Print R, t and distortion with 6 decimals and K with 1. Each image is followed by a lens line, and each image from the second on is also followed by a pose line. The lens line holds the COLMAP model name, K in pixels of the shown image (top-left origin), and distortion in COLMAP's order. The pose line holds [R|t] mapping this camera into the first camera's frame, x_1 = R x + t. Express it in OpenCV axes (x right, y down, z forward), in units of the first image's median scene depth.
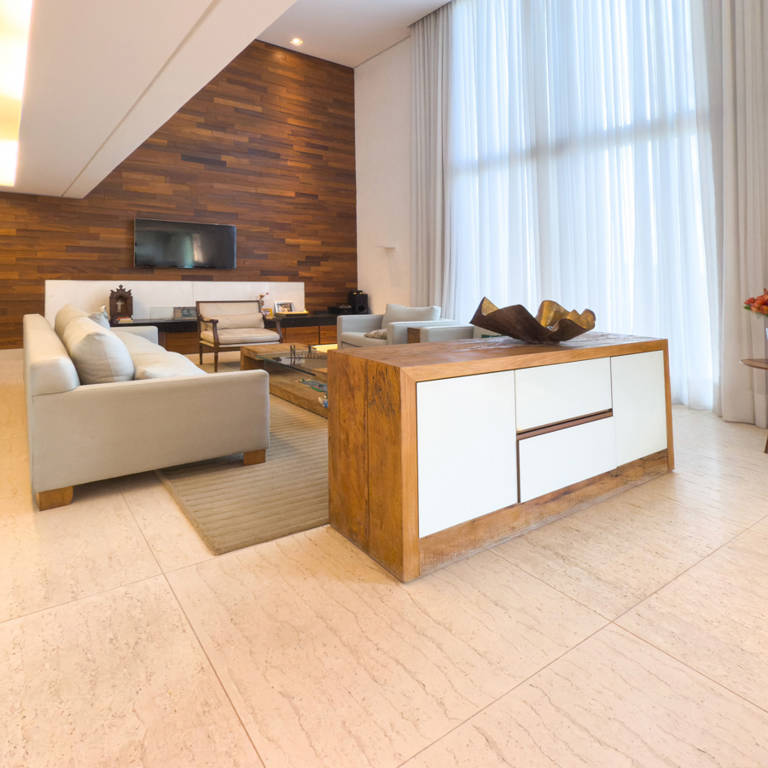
lens RADIAL K [[488.5, 0, 383.7], [0, 488.5, 295.0], [0, 0, 1]] dist [0.001416, 0.001079]
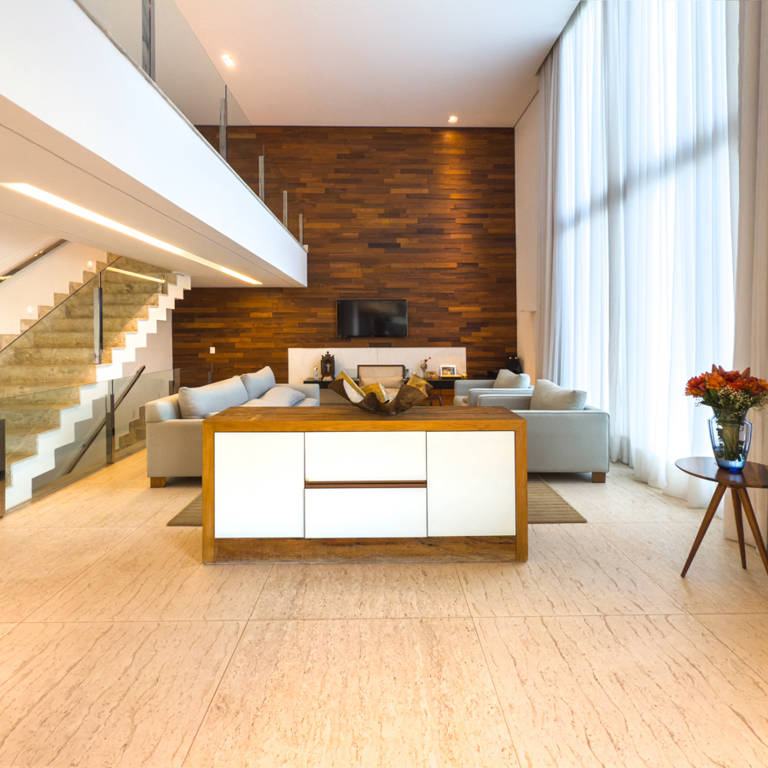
lens RADIAL K [[485.9, 0, 384.0], [0, 485.9, 384.0], [0, 0, 1]] dist [-0.000062, -0.000955]
pose [[0.798948, 0.035997, -0.600321, 0.343594], [0.001610, 0.998075, 0.061990, -0.012838], [0.601397, -0.050493, 0.797353, 0.044266]]
